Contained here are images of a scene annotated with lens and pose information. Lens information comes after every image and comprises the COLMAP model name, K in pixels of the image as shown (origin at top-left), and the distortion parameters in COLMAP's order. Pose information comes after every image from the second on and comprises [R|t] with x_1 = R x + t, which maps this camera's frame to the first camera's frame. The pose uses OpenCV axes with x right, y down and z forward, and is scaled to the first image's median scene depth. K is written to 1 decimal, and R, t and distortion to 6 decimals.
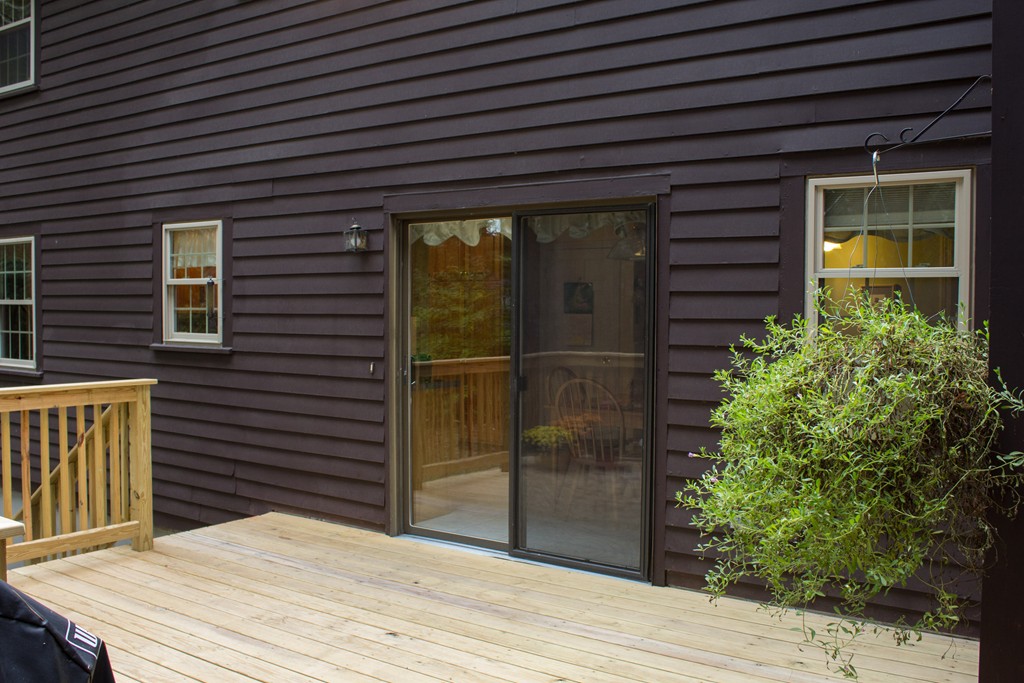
lens RADIAL K [[862.1, 0, 509.8], [0, 862.1, 327.5], [0, 0, 1]] dist [-0.114261, 0.135949]
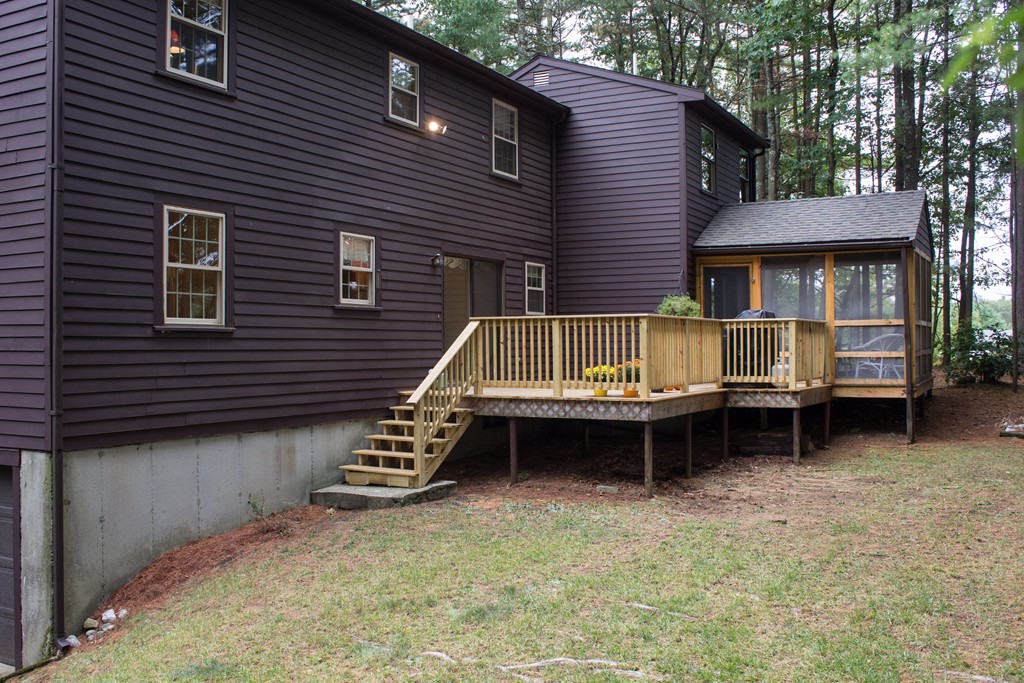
lens RADIAL K [[862.1, 0, 509.8], [0, 862.1, 327.5], [0, 0, 1]] dist [-0.114261, 0.135949]
pose [[-0.020184, -0.001050, 0.999796, -2.088786], [0.005252, 0.999986, 0.001156, 0.063113], [-0.999782, 0.005274, -0.020178, 0.722752]]
